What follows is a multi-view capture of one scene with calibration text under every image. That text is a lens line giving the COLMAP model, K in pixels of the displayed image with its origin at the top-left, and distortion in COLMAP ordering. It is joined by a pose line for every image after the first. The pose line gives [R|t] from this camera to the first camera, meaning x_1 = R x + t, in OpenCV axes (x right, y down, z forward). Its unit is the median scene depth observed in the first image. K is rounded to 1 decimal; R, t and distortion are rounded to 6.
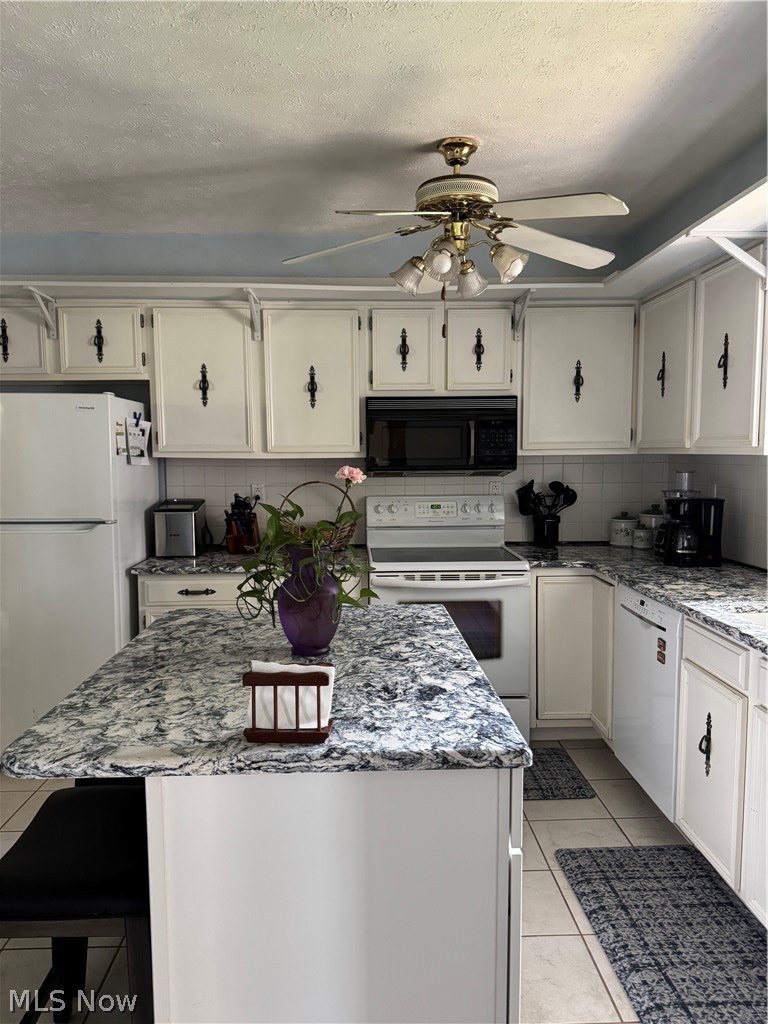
lens RADIAL K [[719.6, 0, 384.0], [0, 719.6, 512.0], [0, 0, 1]] dist [0.128457, -0.208105]
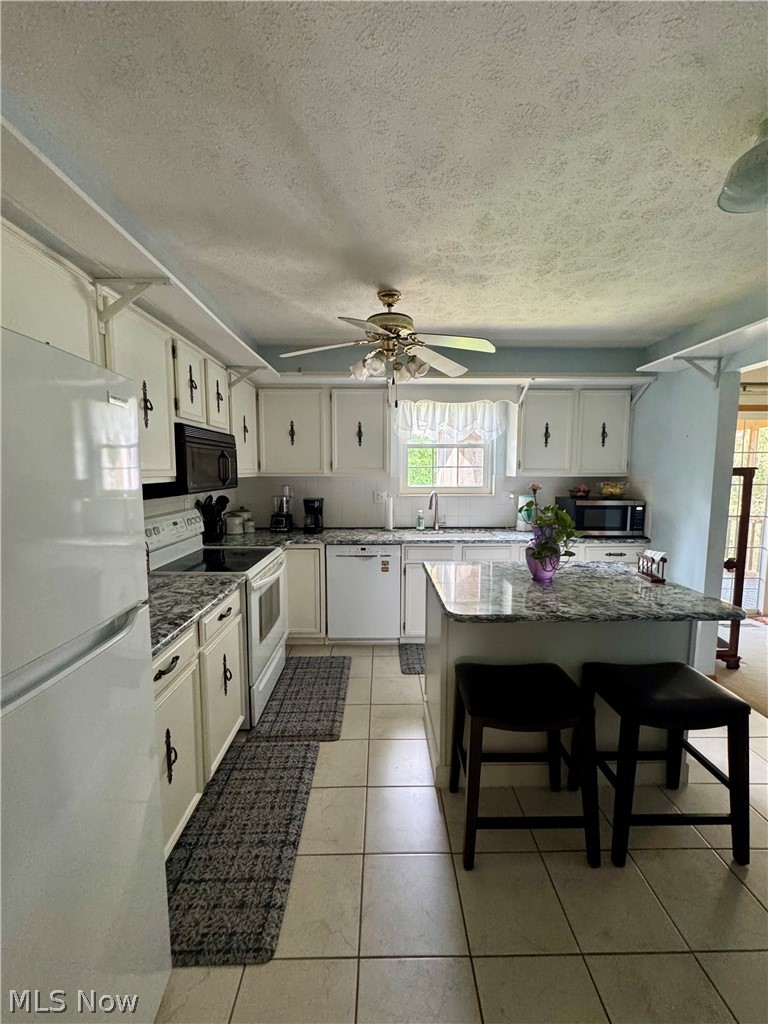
lens RADIAL K [[411.9, 0, 386.6], [0, 411.9, 509.4], [0, 0, 1]] dist [-0.001594, 0.000004]
pose [[0.026568, -0.091587, 0.995443, -0.979432], [0.081491, 0.992678, 0.089157, -0.103090], [-0.996320, 0.078751, 0.033837, 1.115640]]
